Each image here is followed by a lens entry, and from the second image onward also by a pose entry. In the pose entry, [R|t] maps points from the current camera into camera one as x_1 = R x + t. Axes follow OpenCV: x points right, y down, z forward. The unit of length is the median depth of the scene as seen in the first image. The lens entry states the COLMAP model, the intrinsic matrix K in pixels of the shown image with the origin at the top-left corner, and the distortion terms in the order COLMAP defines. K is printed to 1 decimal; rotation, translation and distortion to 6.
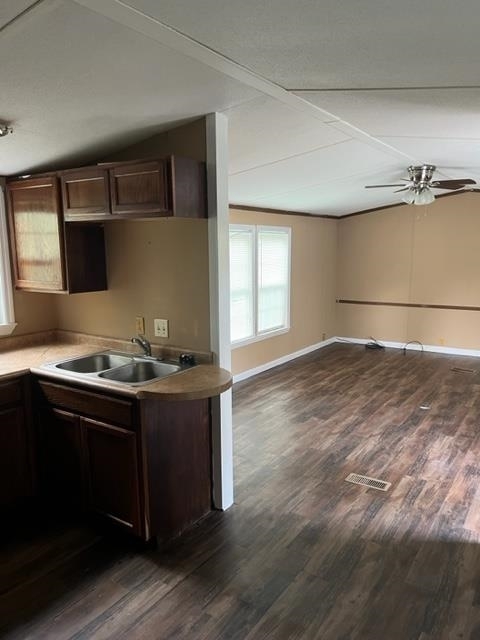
lens RADIAL K [[486.8, 0, 240.0], [0, 486.8, 320.0], [0, 0, 1]] dist [0.001072, -0.005954]
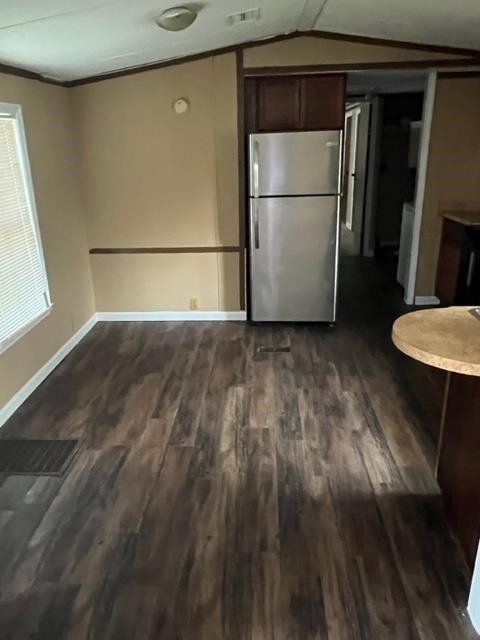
lens RADIAL K [[489.6, 0, 227.1], [0, 489.6, 316.4], [0, 0, 1]] dist [-0.003632, -0.004942]
pose [[-0.866072, 0.197239, -0.459366, 0.271971], [-0.042510, 0.886494, 0.460783, -0.111263], [0.498109, 0.418598, -0.759383, 0.769735]]
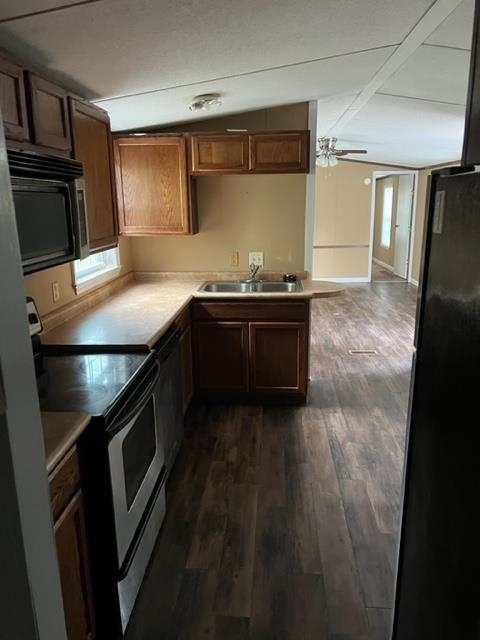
lens RADIAL K [[483.1, 0, 241.6], [0, 483.1, 324.9], [0, 0, 1]] dist [0.047821, -0.068893]
pose [[0.865639, -0.128183, 0.483981, -0.601982], [0.082048, 0.989921, 0.115431, 0.027479], [-0.493900, -0.060212, 0.867432, -0.103141]]
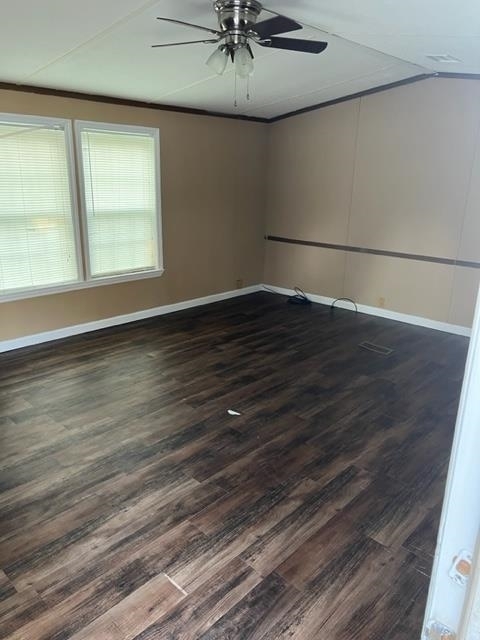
lens RADIAL K [[483.1, 0, 241.6], [0, 483.1, 324.9], [0, 0, 1]] dist [0.047821, -0.068893]
pose [[0.987197, 0.074607, -0.140980, 0.507428], [-0.051858, 0.985973, 0.158644, -0.039592], [0.150838, -0.149302, 0.977219, 0.422019]]
